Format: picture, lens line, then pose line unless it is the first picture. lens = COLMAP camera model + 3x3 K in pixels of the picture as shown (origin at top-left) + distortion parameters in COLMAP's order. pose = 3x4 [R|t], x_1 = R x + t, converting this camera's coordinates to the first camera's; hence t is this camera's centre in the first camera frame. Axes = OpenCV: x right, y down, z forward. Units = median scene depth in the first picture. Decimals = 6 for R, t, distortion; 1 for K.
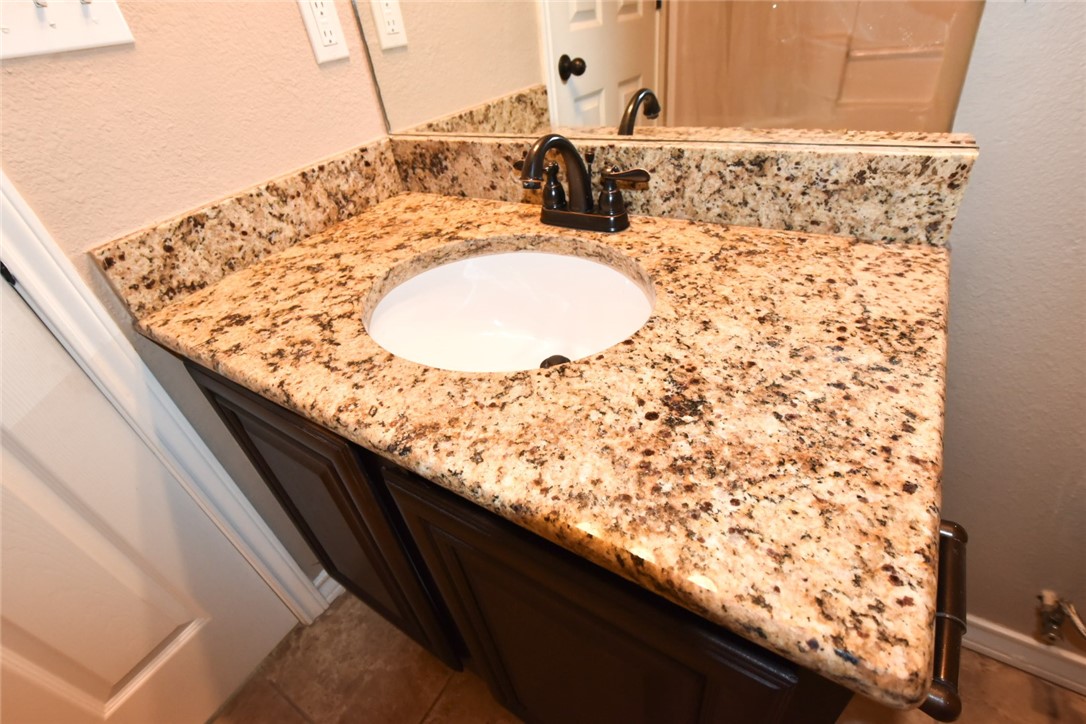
lens RADIAL K [[497.9, 0, 543.0], [0, 497.9, 362.0], [0, 0, 1]] dist [-0.002587, -0.000134]
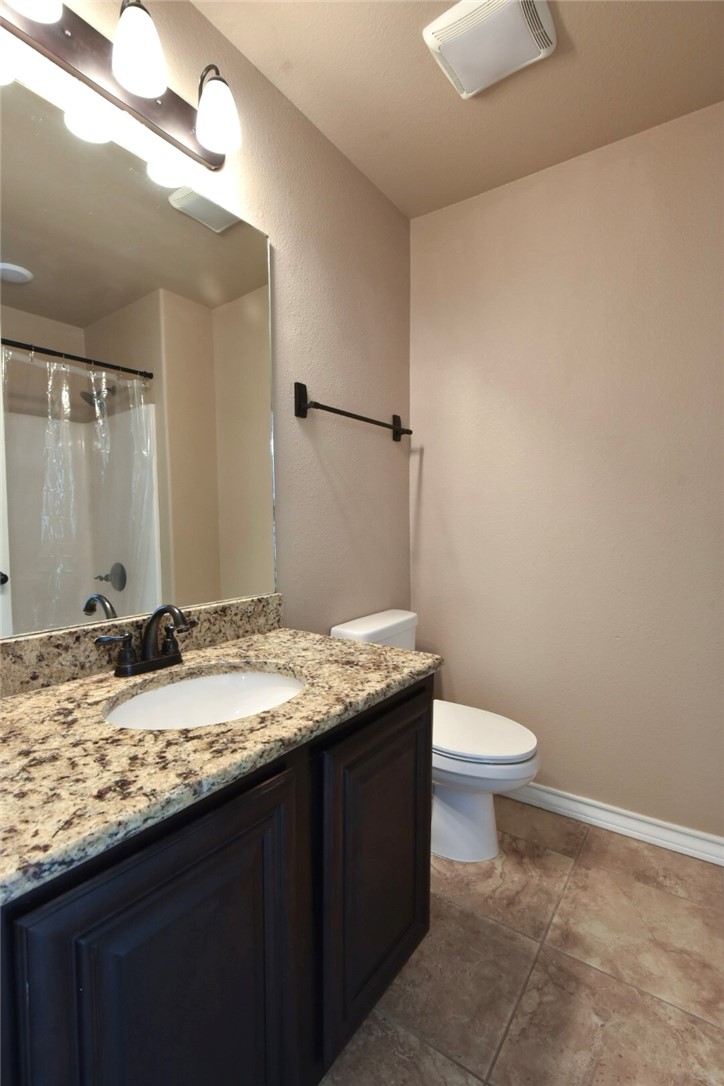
lens RADIAL K [[495.9, 0, 361.7], [0, 495.9, 556.6], [0, 0, 1]] dist [-0.012287, -0.000678]
pose [[0.044006, 0.051508, 0.997703, -1.535087], [0.599663, 0.797391, -0.067616, -0.092357], [-0.799042, 0.601261, 0.004202, 0.384930]]
